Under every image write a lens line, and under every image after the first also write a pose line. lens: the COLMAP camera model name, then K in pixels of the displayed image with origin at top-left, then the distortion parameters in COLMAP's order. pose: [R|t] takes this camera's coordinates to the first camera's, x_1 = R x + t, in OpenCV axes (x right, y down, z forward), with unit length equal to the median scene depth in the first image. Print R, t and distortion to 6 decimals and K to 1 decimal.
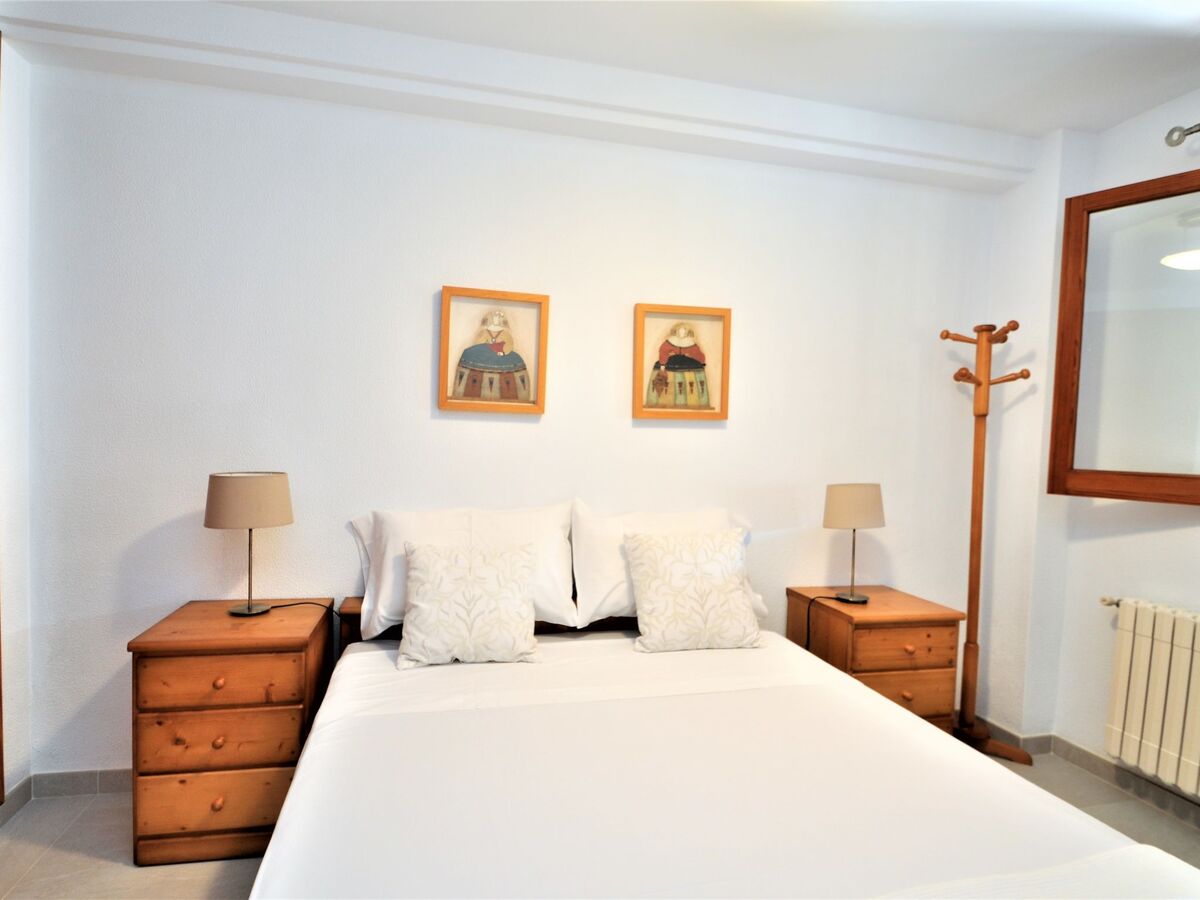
lens RADIAL K [[661.4, 0, 597.1], [0, 661.4, 465.2], [0, 0, 1]] dist [0.006276, -0.013490]
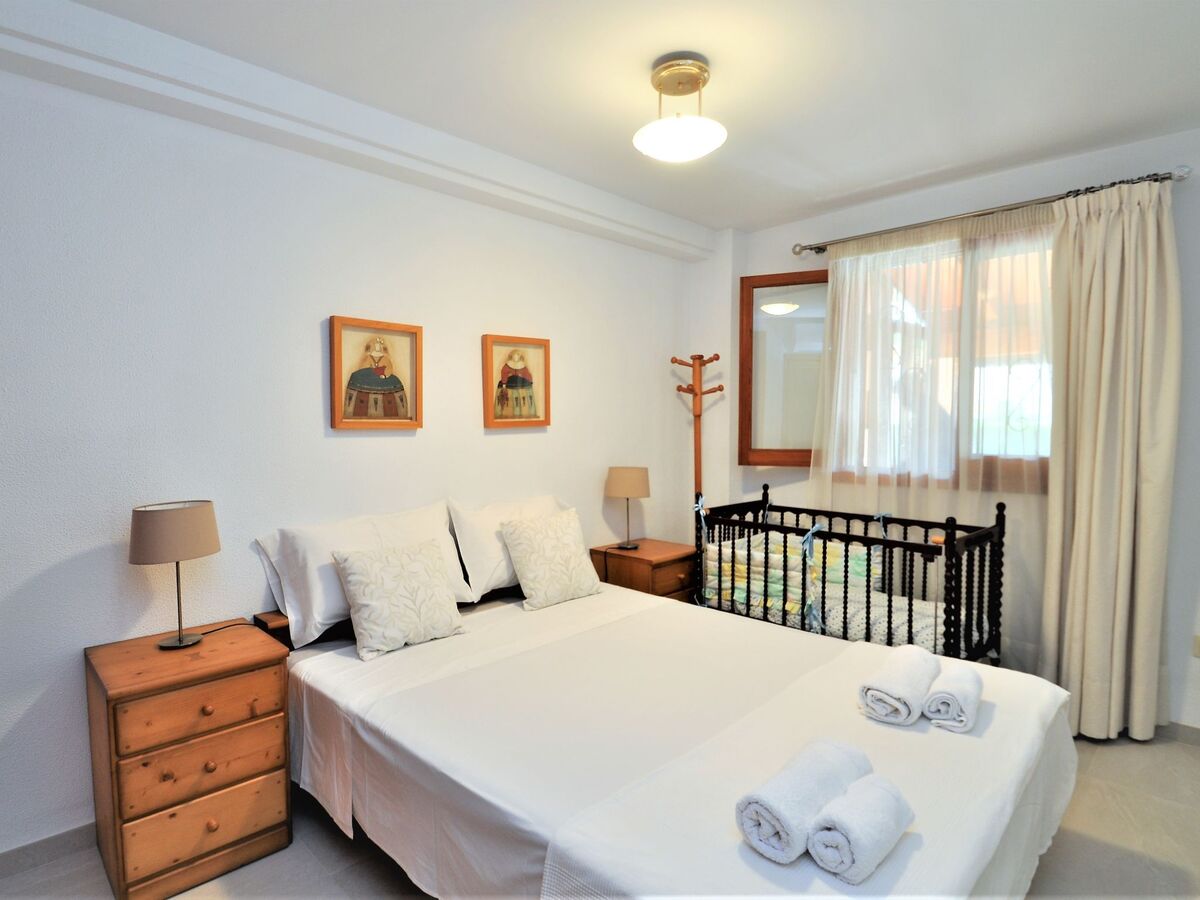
lens RADIAL K [[661.4, 0, 597.1], [0, 661.4, 465.2], [0, 0, 1]] dist [0.006276, -0.013490]
pose [[0.842544, -0.071256, 0.533893, -0.460764], [0.054492, 0.997402, 0.047124, -0.052297], [-0.535864, -0.010611, 0.844238, -0.151918]]
